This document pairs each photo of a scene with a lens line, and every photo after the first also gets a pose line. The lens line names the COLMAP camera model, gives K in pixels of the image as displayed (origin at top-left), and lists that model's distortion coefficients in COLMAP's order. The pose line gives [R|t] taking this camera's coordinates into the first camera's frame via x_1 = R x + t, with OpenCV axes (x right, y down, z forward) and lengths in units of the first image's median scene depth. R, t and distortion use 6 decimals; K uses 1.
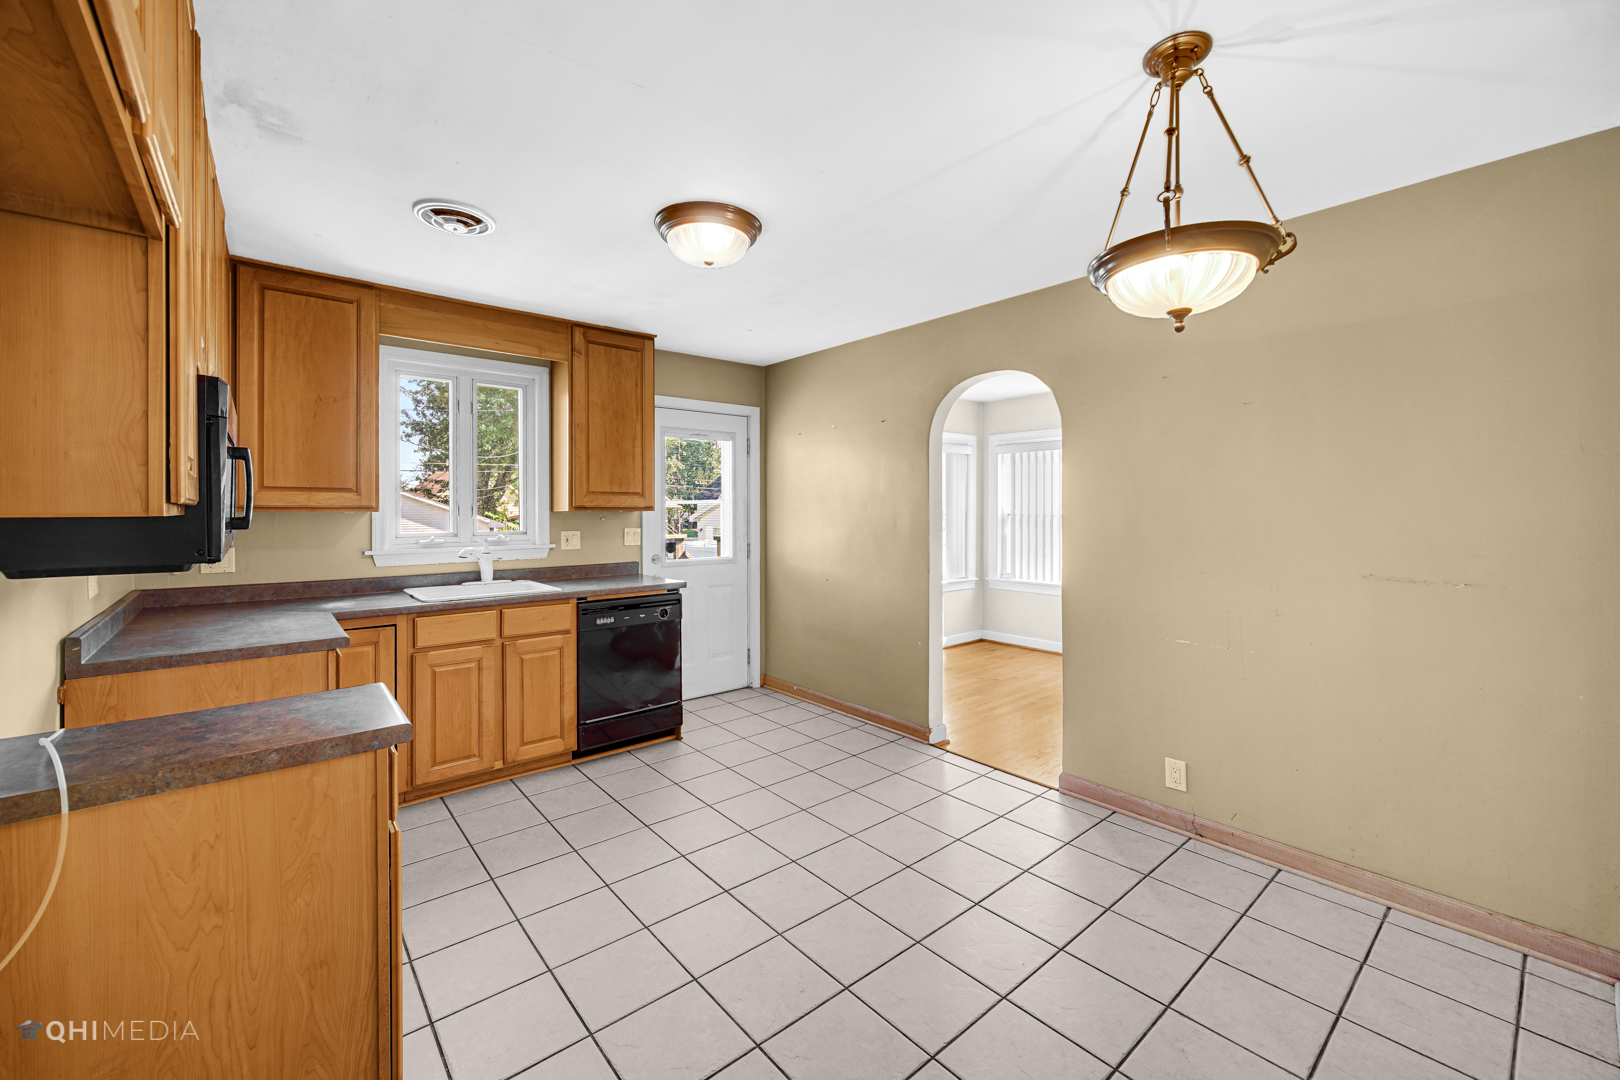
lens RADIAL K [[648.3, 0, 799.5], [0, 648.3, 511.6], [0, 0, 1]] dist [-0.002129, 0.000674]
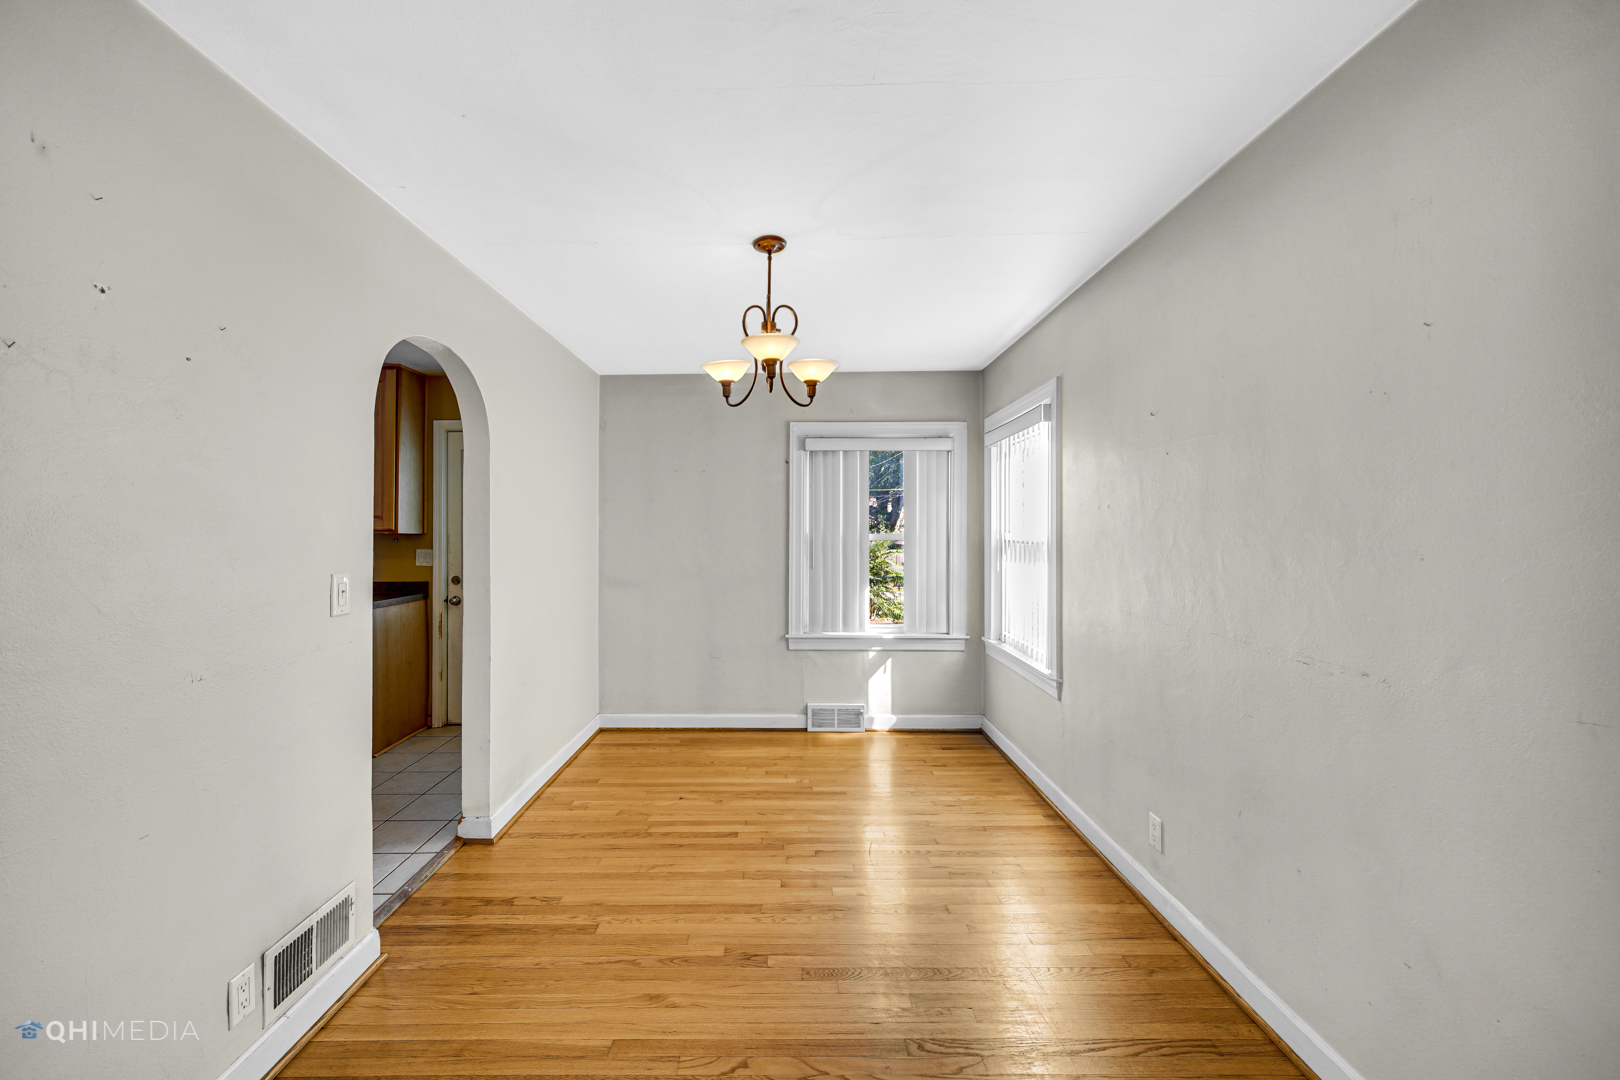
lens RADIAL K [[648.3, 0, 785.3], [0, 648.3, 524.6], [0, 0, 1]] dist [-0.002129, 0.000674]
pose [[0.757866, -0.003891, -0.652398, 1.026237], [-0.003304, 0.999947, -0.009801, -0.008062], [0.652402, 0.009583, 0.757813, 0.682267]]
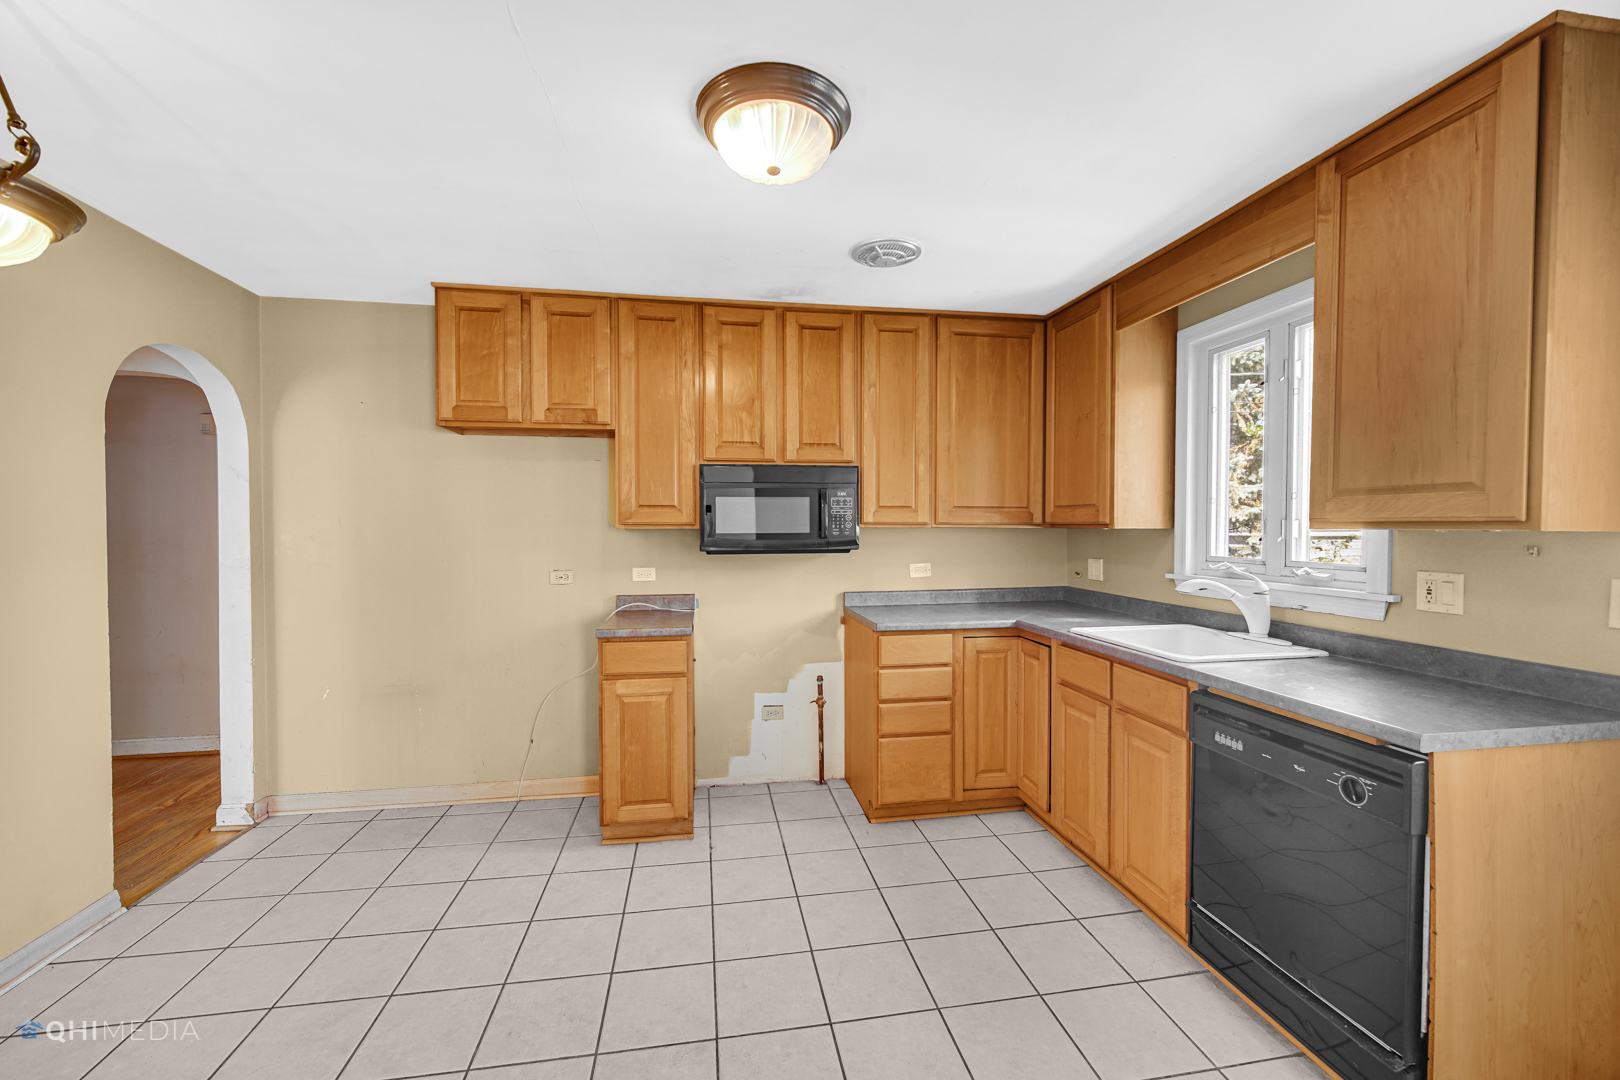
lens RADIAL K [[648.3, 0, 807.5], [0, 648.3, 537.5], [0, 0, 1]] dist [-0.002129, 0.000674]
pose [[-0.502399, 0.017687, -0.864455, 0.300930], [-0.002393, 0.999758, 0.021847, -0.004856], [0.864632, 0.013044, -0.502236, 0.924180]]
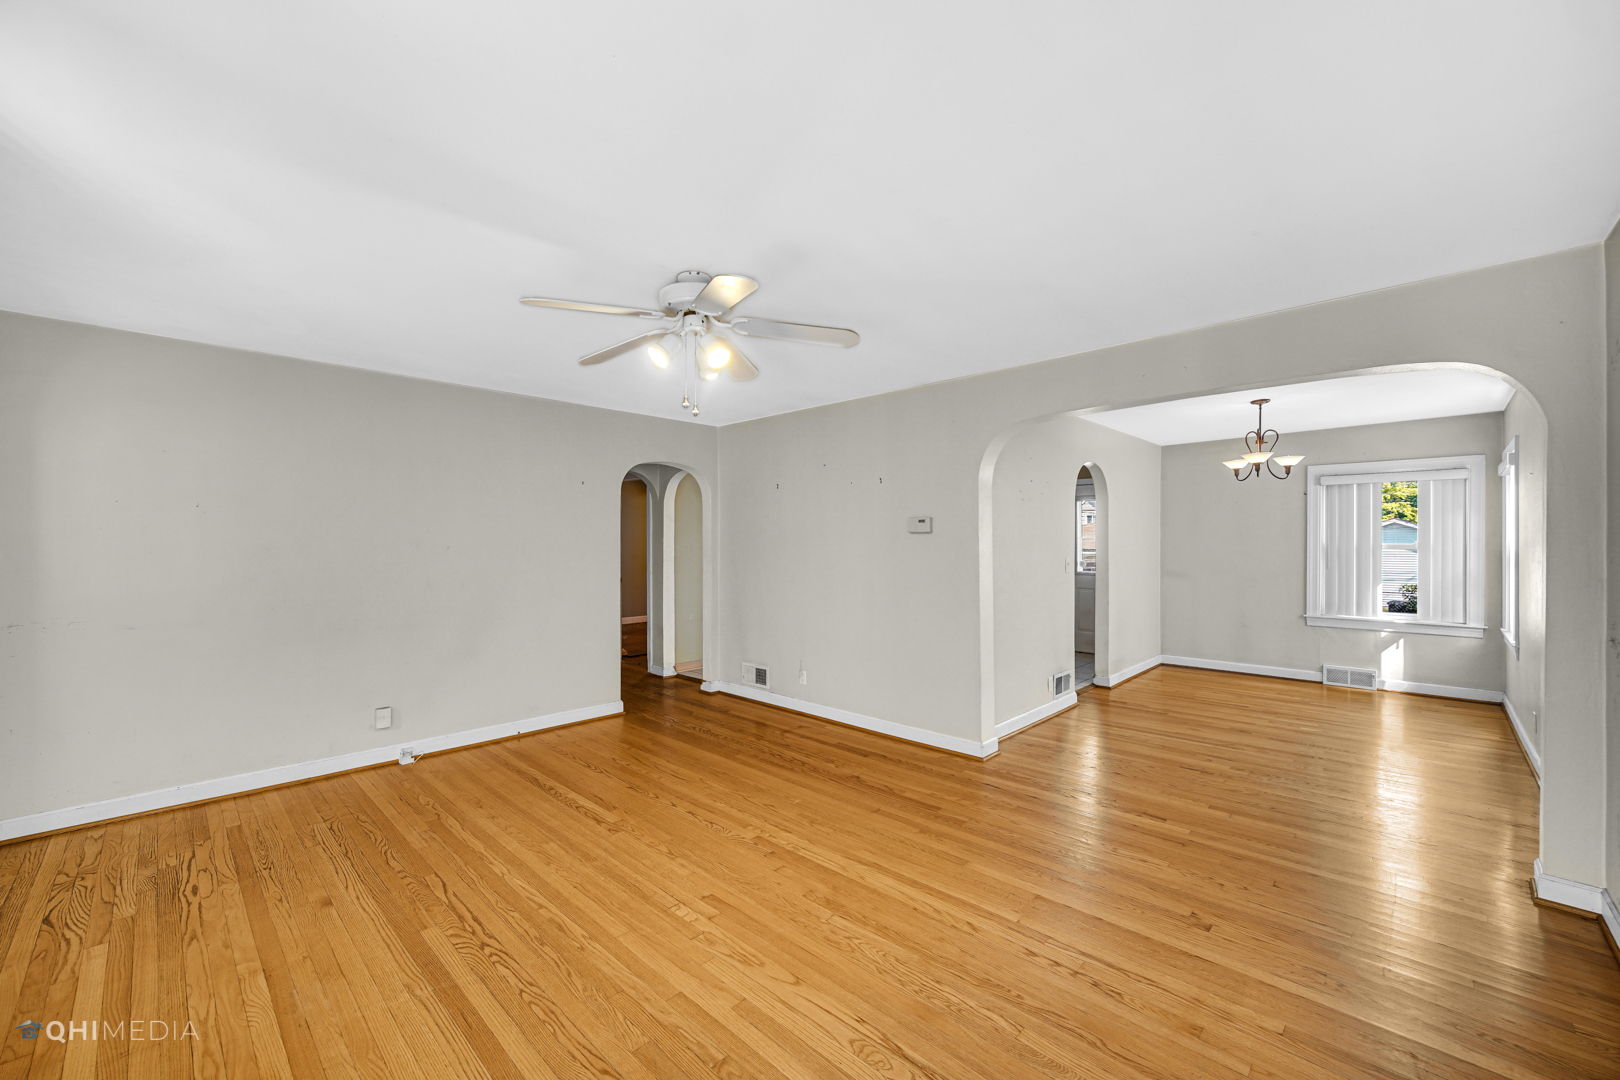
lens RADIAL K [[648.3, 0, 805.5], [0, 648.3, 542.1], [0, 0, 1]] dist [-0.002129, 0.000674]
pose [[0.104671, 0.004799, -0.994495, 1.825080], [-0.003969, 0.999982, 0.004408, -0.010257], [0.994499, 0.003486, 0.104688, 0.088865]]
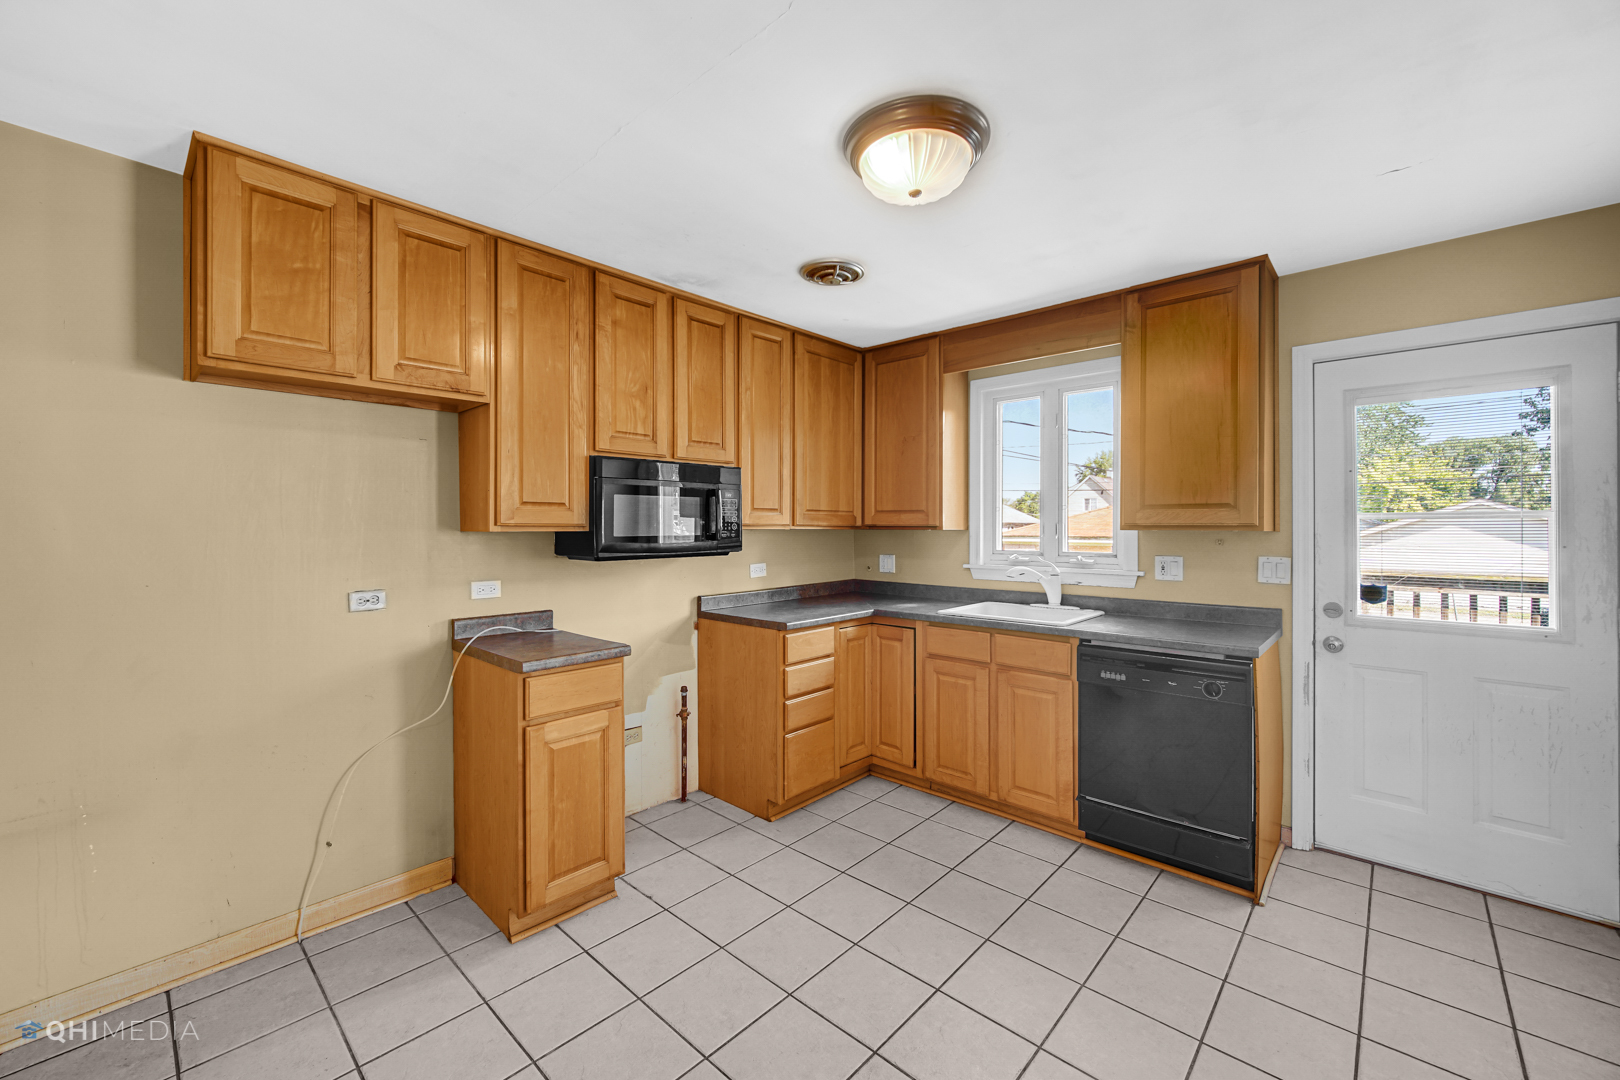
lens RADIAL K [[648.3, 0, 806.8], [0, 648.3, 525.6], [0, 0, 1]] dist [-0.002129, 0.000674]
pose [[0.133266, 0.000705, -0.991080, 0.384463], [-0.004974, 0.999988, 0.000042, -0.004717], [0.991068, 0.004924, 0.133267, 0.519969]]
